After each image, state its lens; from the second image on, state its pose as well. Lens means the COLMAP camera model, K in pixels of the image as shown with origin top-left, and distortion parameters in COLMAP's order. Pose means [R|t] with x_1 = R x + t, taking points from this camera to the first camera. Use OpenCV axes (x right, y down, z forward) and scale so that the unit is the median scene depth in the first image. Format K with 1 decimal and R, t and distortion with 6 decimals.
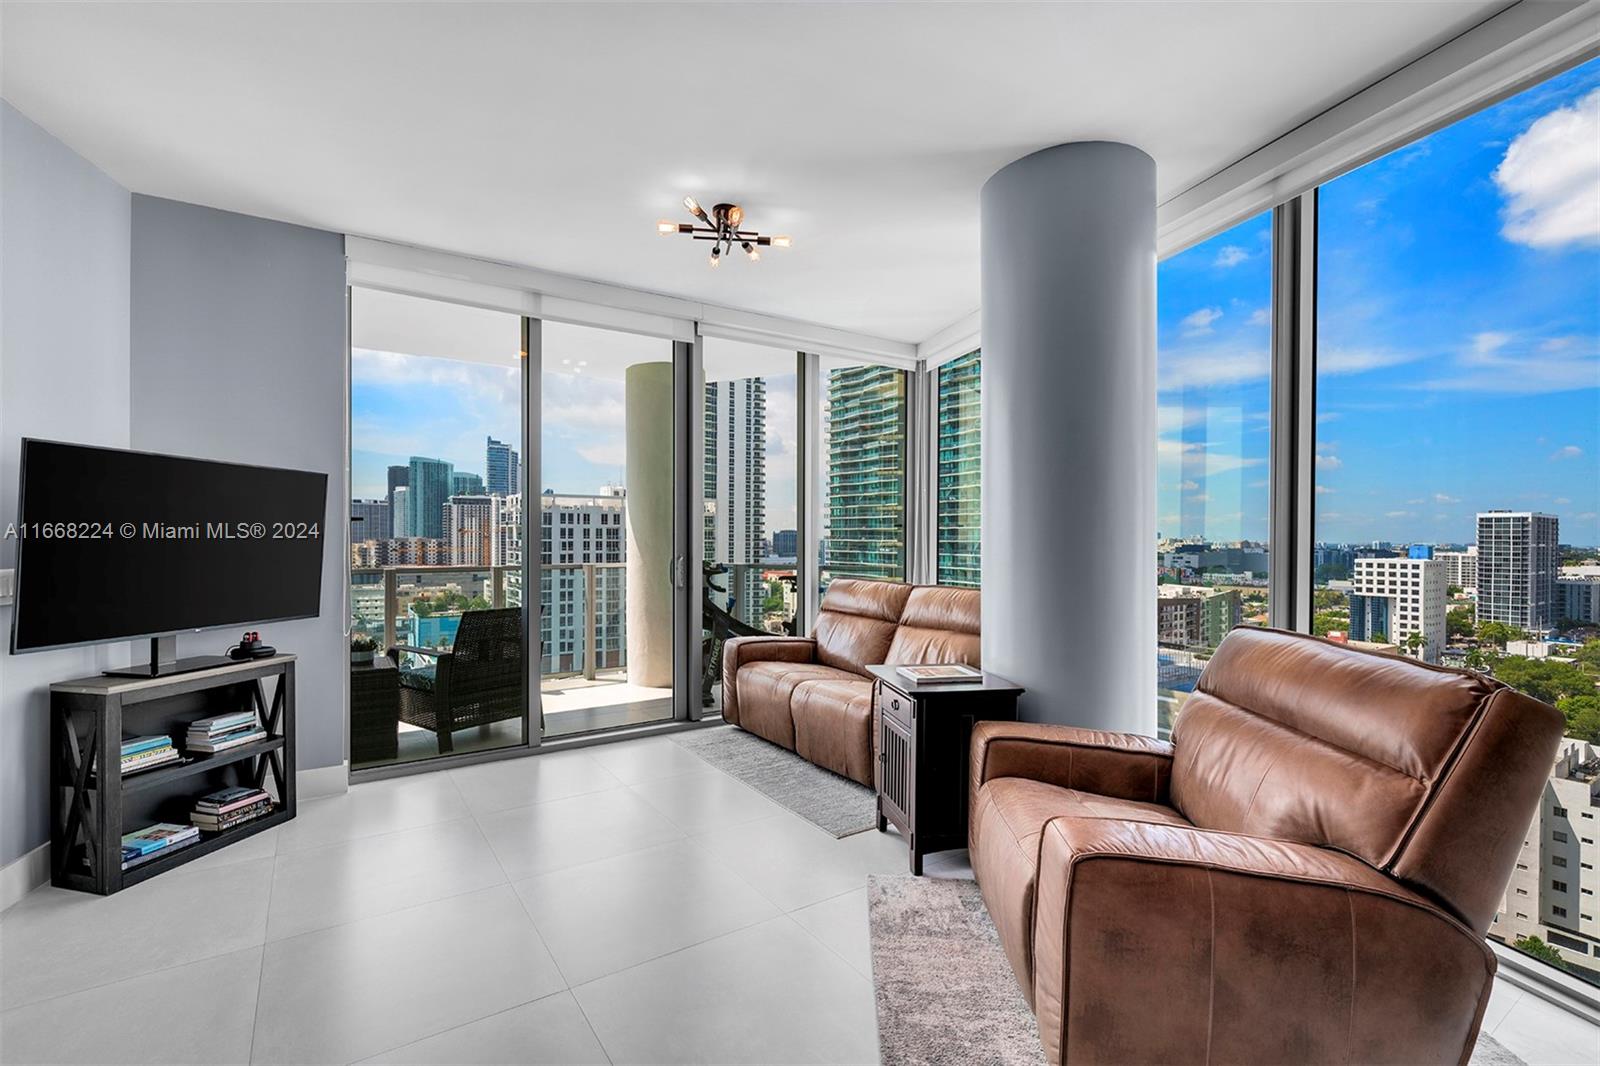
lens RADIAL K [[703.9, 0, 776.7], [0, 703.9, 539.5], [0, 0, 1]] dist [-0.000761, -0.000046]
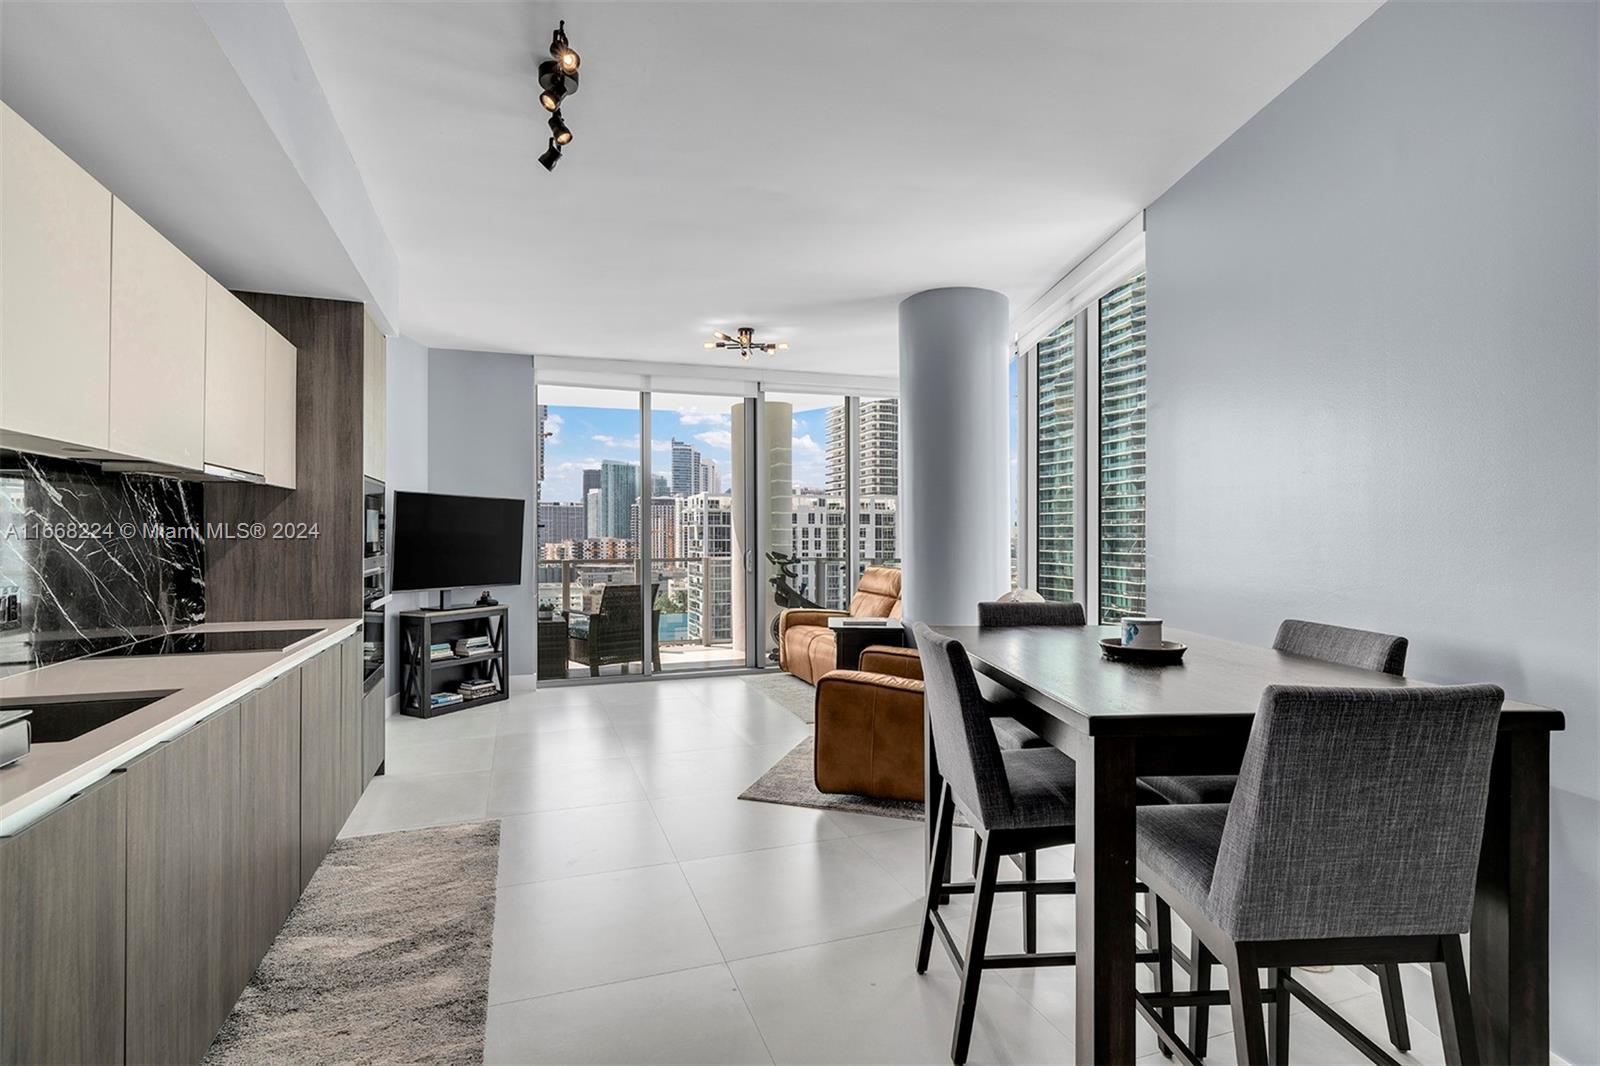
lens RADIAL K [[748.1, 0, 779.7], [0, 748.1, 534.7], [0, 0, 1]] dist [-0.000956, -0.000053]
pose [[0.969456, -0.005980, -0.245191, 0.304862], [0.004701, 0.999972, -0.005801, 0.002912], [0.245219, 0.004471, 0.969457, -0.455370]]
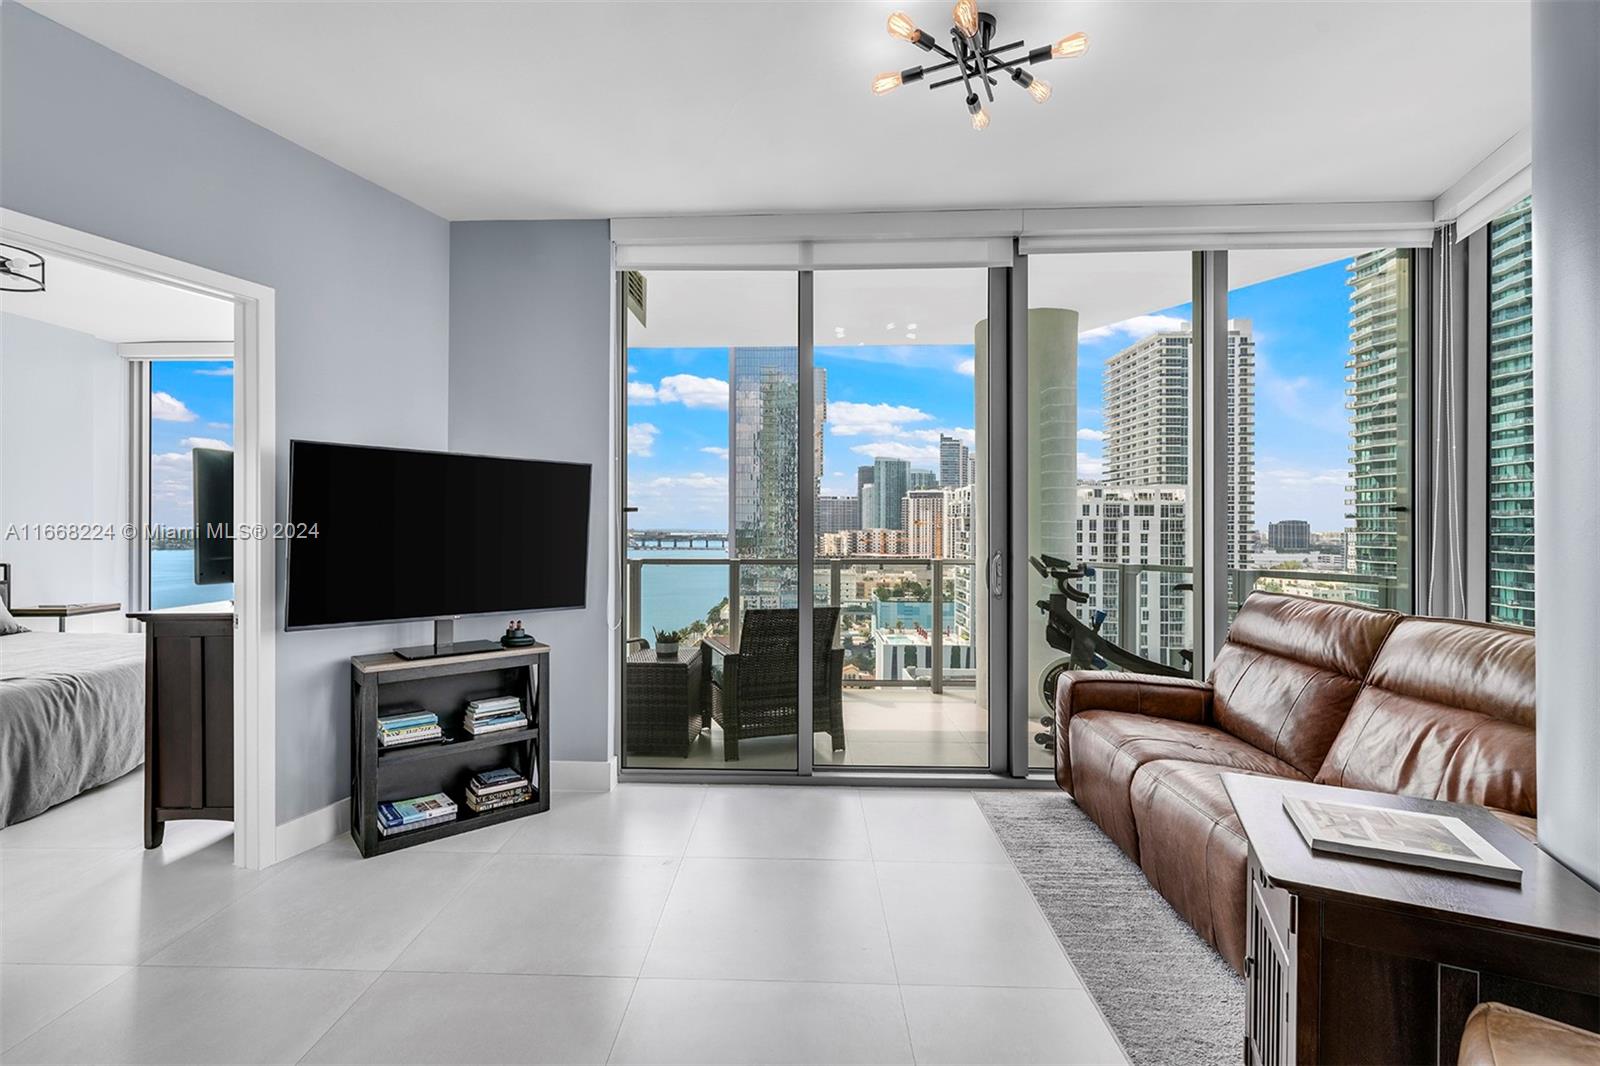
lens RADIAL K [[702.1, 0, 785.1], [0, 702.1, 524.7], [0, 0, 1]] dist [-0.000990, -0.000279]
pose [[0.820032, -0.002755, -0.572312, 0.113874], [-0.002427, 0.999963, -0.008292, -0.000254], [0.572313, 0.008188, 0.819994, 0.273457]]
